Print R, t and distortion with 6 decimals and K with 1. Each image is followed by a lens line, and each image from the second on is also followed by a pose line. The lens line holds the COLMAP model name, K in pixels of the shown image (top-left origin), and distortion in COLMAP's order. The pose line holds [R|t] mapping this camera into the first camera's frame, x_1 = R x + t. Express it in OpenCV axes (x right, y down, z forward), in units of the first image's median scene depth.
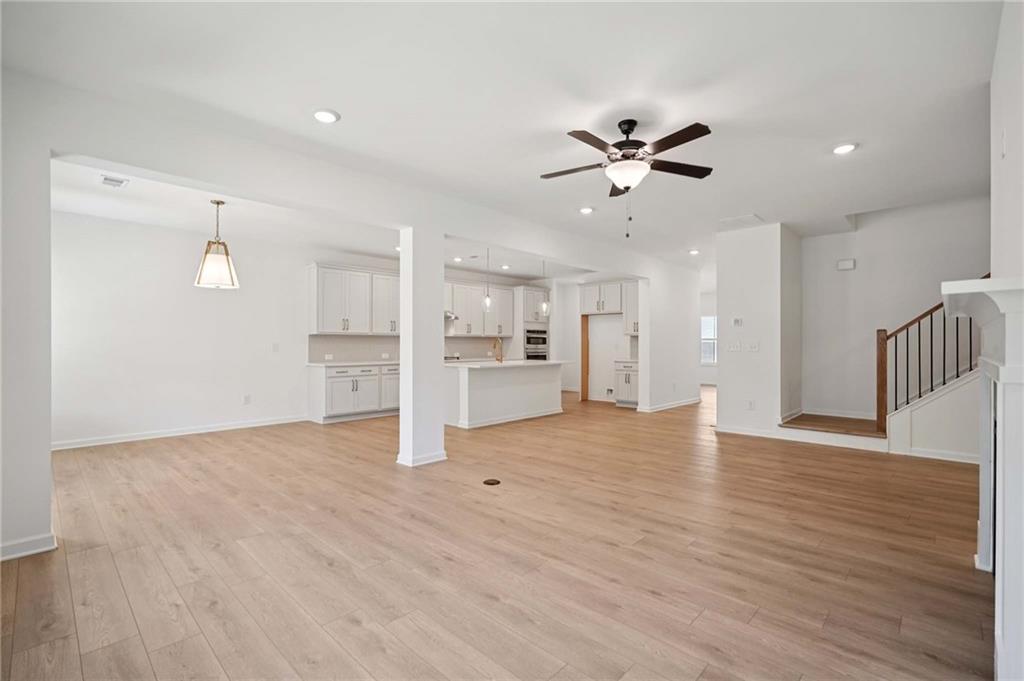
lens RADIAL K [[453.6, 0, 516.7], [0, 453.6, 341.6], [0, 0, 1]] dist [-0.009754, 0.002630]
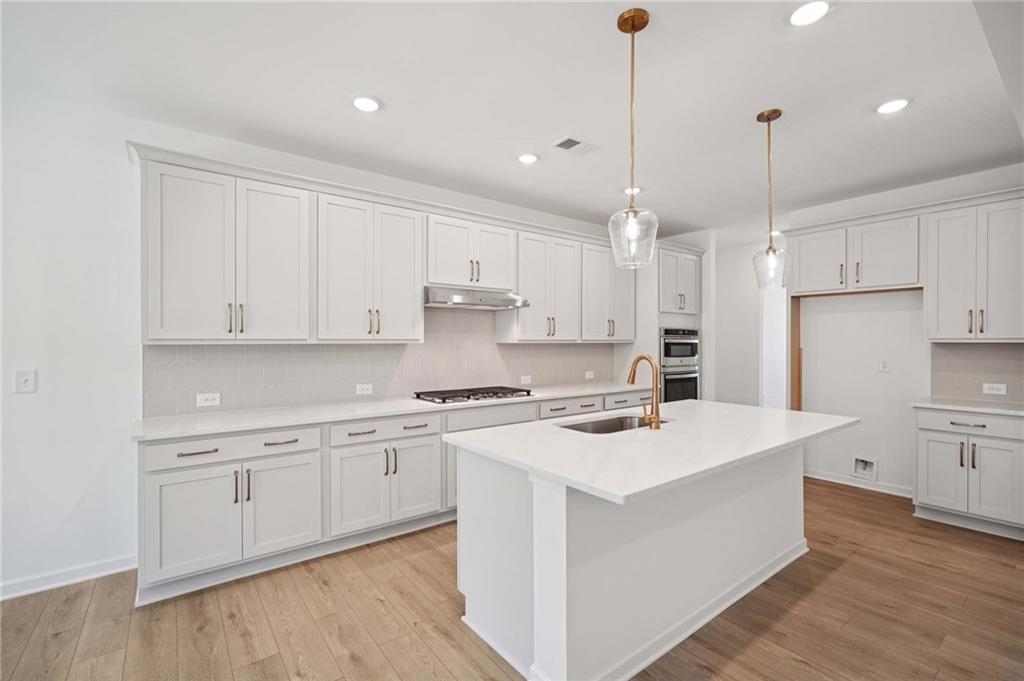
lens RADIAL K [[453.6, 0, 518.1], [0, 453.6, 343.4], [0, 0, 1]] dist [-0.009754, 0.002630]
pose [[0.988076, -0.000839, -0.153966, -0.063657], [0.001819, 0.999979, 0.006227, -0.013720], [0.153958, -0.006433, 0.988057, 0.502031]]
